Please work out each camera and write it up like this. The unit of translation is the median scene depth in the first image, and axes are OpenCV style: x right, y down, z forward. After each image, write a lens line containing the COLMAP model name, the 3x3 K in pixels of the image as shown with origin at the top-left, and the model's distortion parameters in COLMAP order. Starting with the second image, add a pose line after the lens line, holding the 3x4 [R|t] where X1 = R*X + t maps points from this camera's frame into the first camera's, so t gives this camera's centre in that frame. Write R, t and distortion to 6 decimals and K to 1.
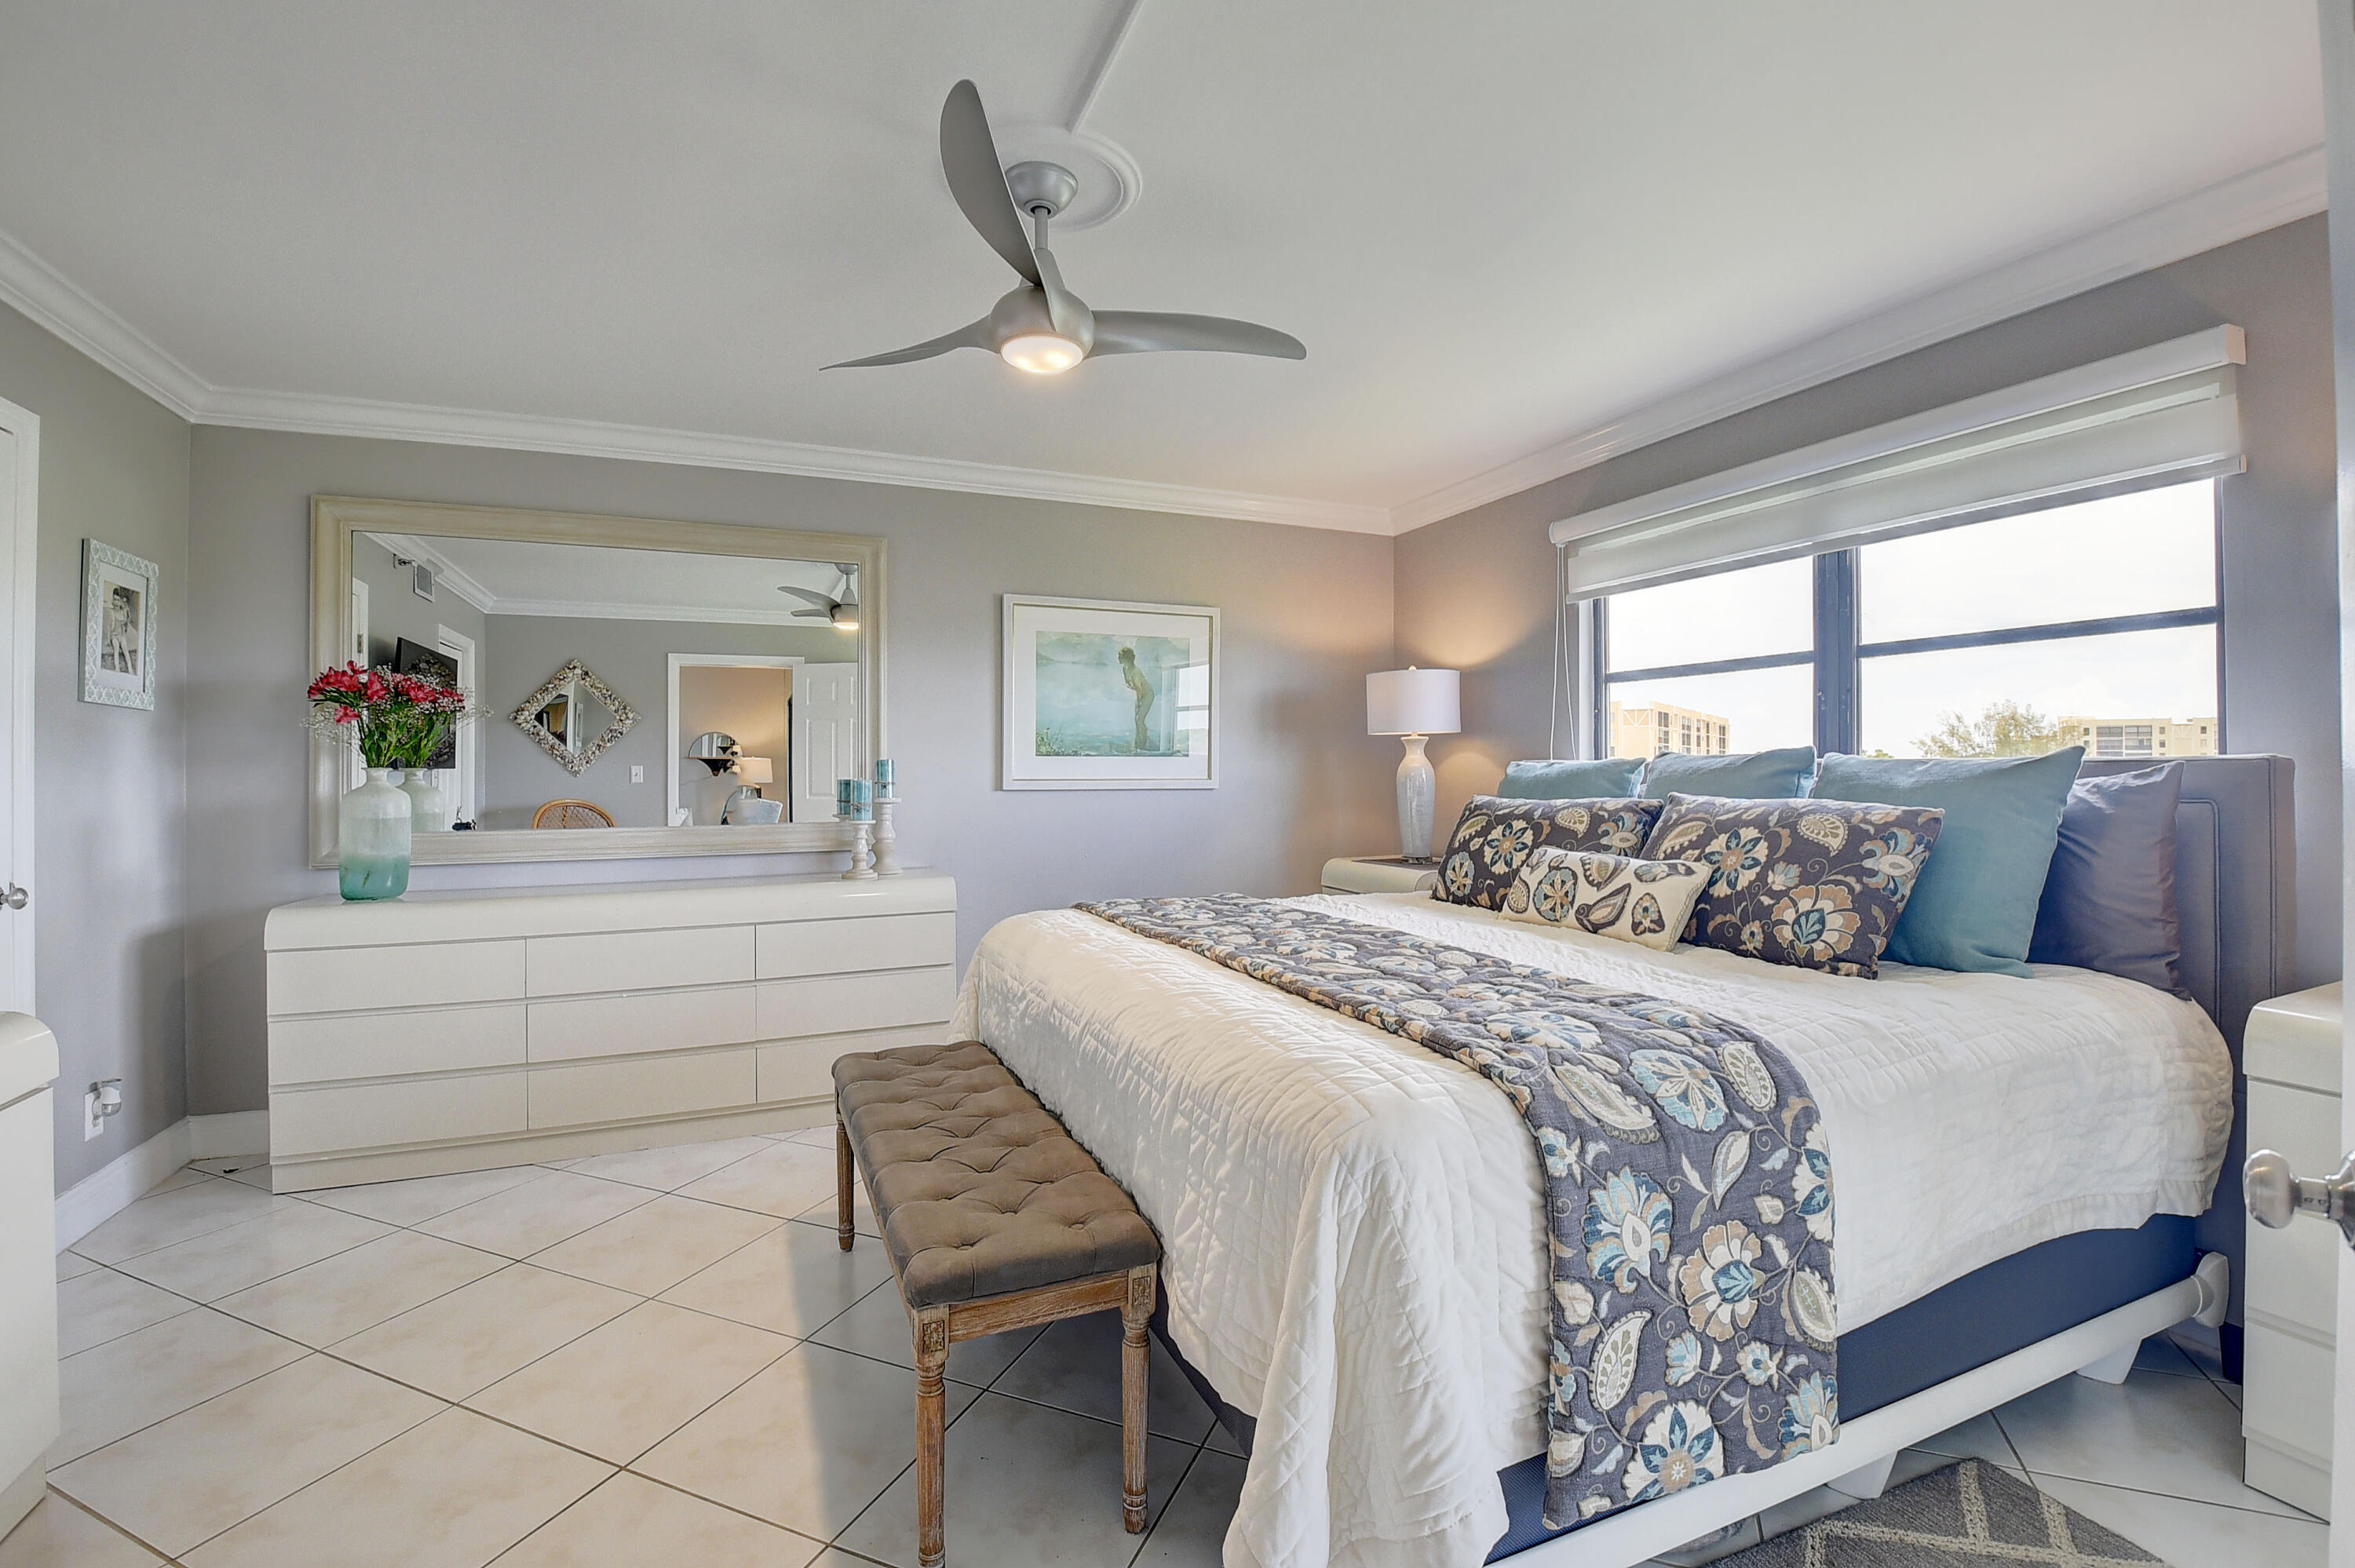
lens RADIAL K [[1036.7, 0, 1175.1], [0, 1036.7, 765.2], [0, 0, 1]] dist [-0.002066, -0.016305]
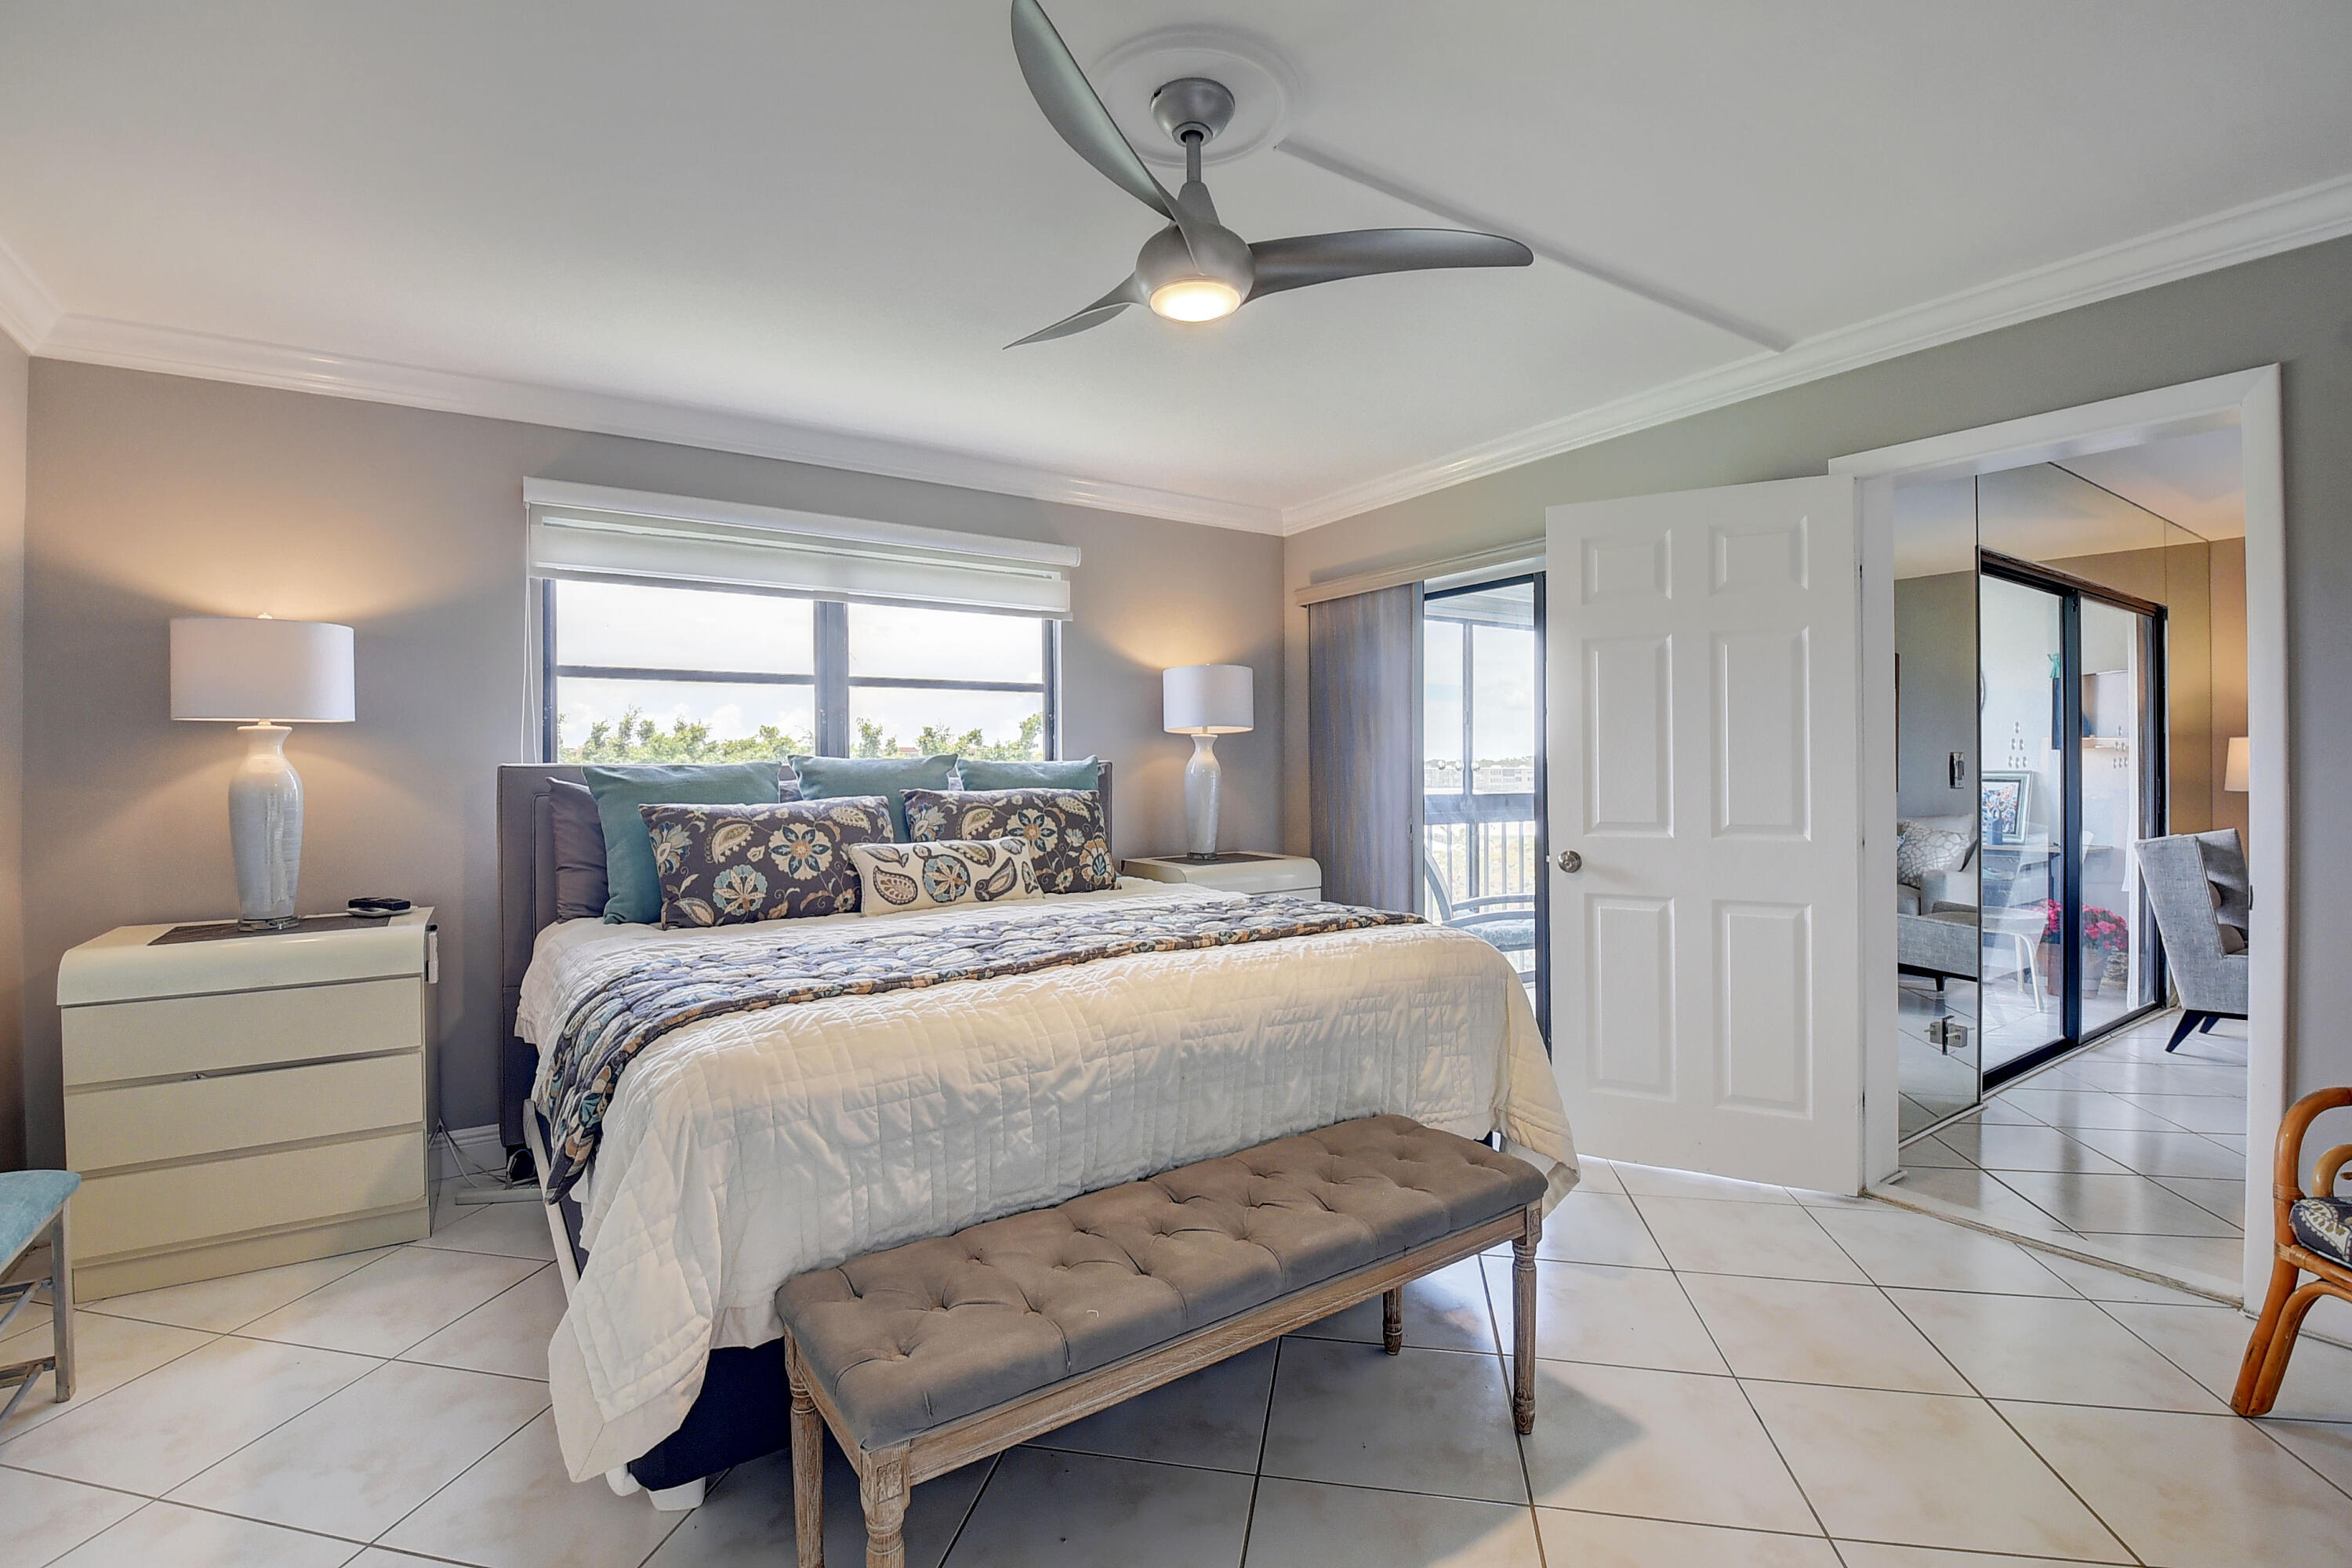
lens RADIAL K [[1035.6, 0, 1155.9], [0, 1035.6, 769.9], [0, 0, 1]] dist [-0.002066, -0.016305]
pose [[-0.201263, -0.008611, 0.979499, -0.850890], [0.003225, 0.999950, 0.009453, -0.008235], [-0.979532, 0.005061, -0.201225, 1.038516]]
